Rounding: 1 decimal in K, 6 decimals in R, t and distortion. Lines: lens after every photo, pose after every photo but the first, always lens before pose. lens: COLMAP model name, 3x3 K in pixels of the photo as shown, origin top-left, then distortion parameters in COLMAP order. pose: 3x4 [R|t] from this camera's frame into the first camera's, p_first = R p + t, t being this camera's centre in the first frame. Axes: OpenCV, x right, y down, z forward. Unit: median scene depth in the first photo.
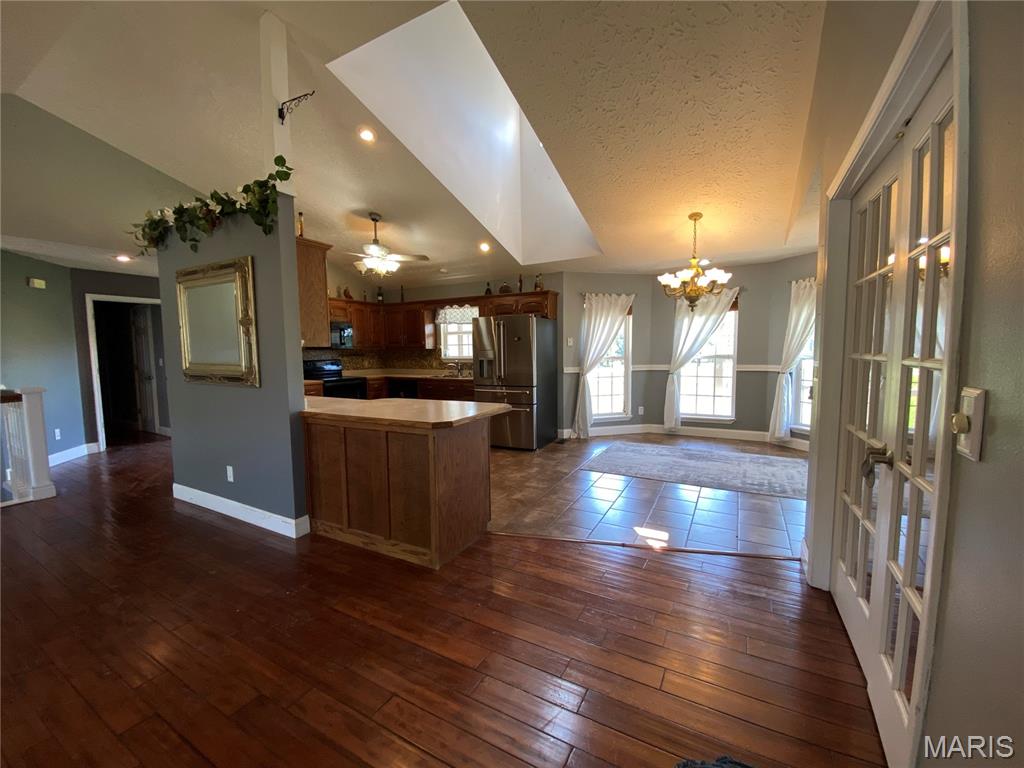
lens RADIAL K [[406.8, 0, 510.3], [0, 406.8, 386.8], [0, 0, 1]] dist [0.034240, -0.028013]
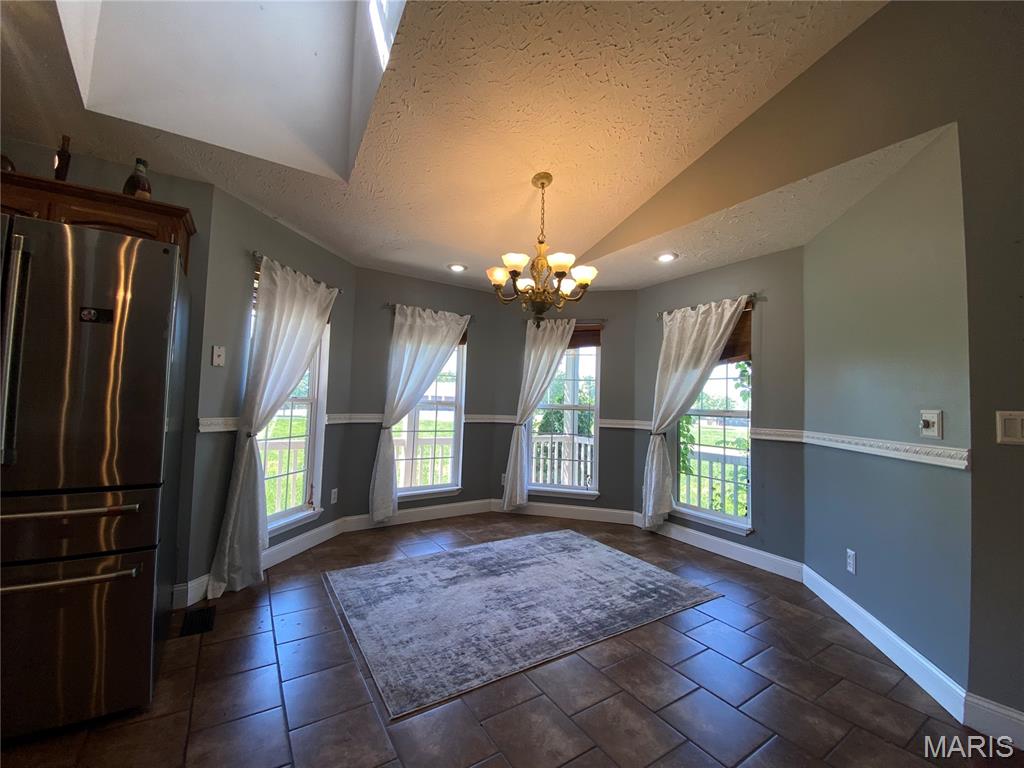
lens RADIAL K [[413.7, 0, 514.3], [0, 413.7, 385.6], [0, 0, 1]] dist [0.020694, -0.019449]
pose [[0.477143, 0.068710, 0.876136, -0.076356], [0.038184, 0.994377, -0.098778, -0.027582], [-0.877996, 0.080585, 0.471836, 0.538979]]
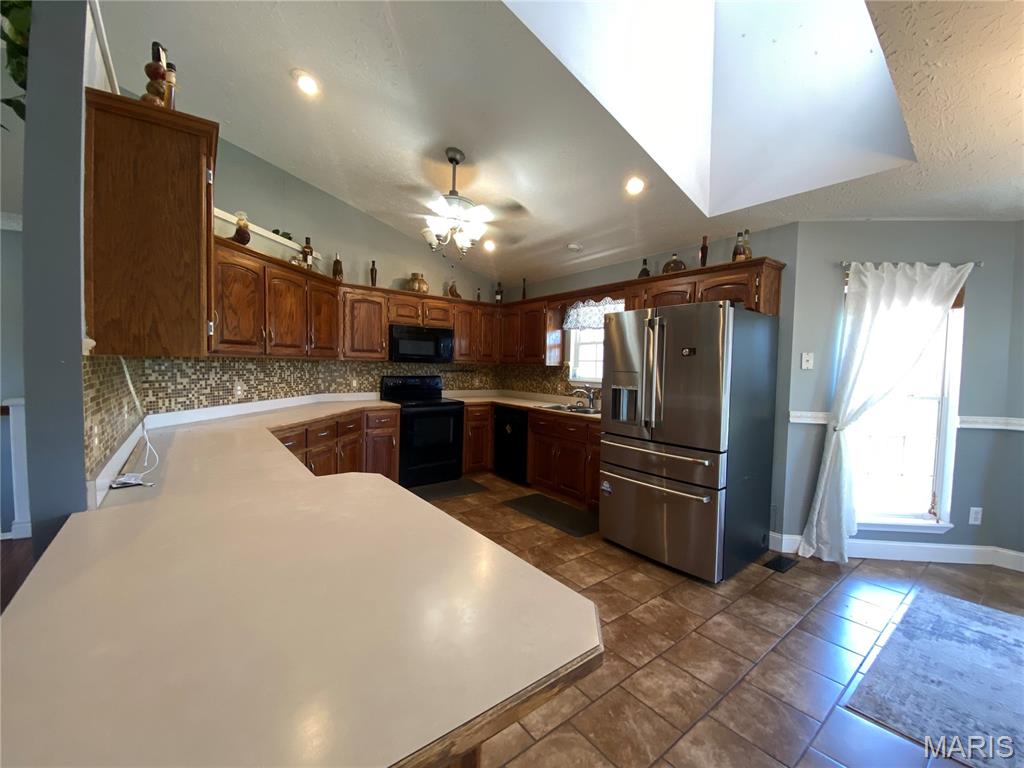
lens RADIAL K [[406.8, 0, 510.3], [0, 406.8, 386.8], [0, 0, 1]] dist [0.034240, -0.028013]
pose [[0.913405, 0.052864, -0.403604, 0.019295], [-0.068224, 0.997387, -0.023761, -0.041795], [0.401293, 0.049239, 0.914625, 0.395019]]
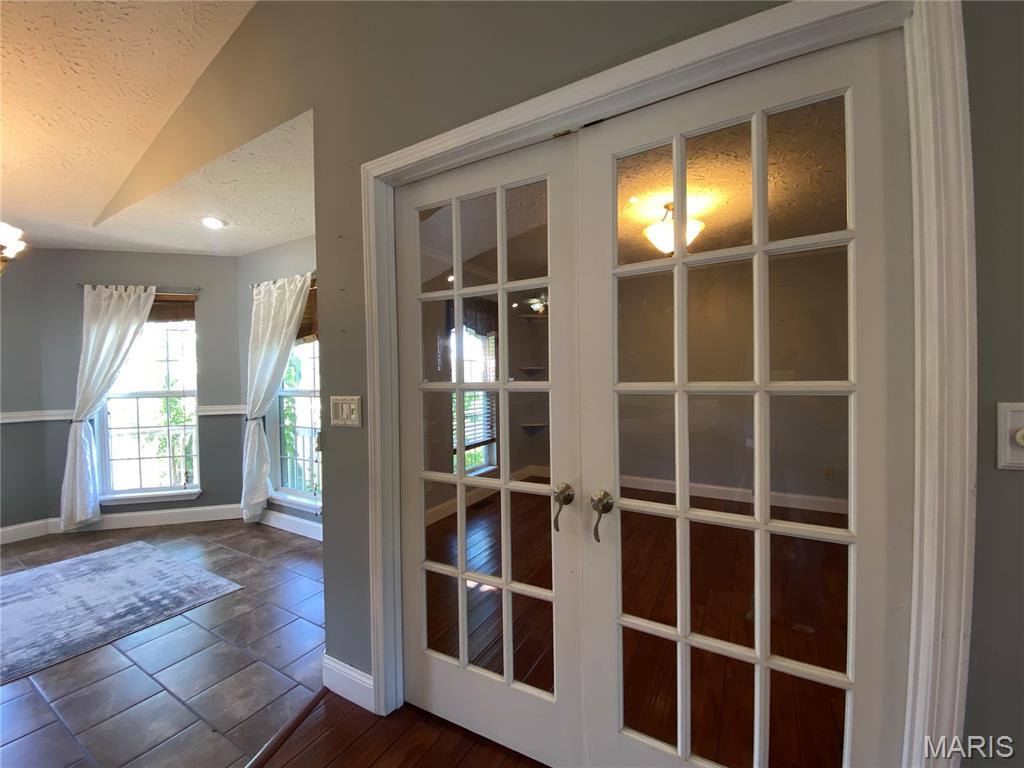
lens RADIAL K [[413.7, 0, 514.3], [0, 413.7, 385.6], [0, 0, 1]] dist [0.020694, -0.019449]
pose [[0.010092, -0.006210, 0.999930, 0.012518], [0.103052, 0.994663, 0.005137, -0.019460], [-0.994625, 0.102993, 0.010678, 0.265661]]
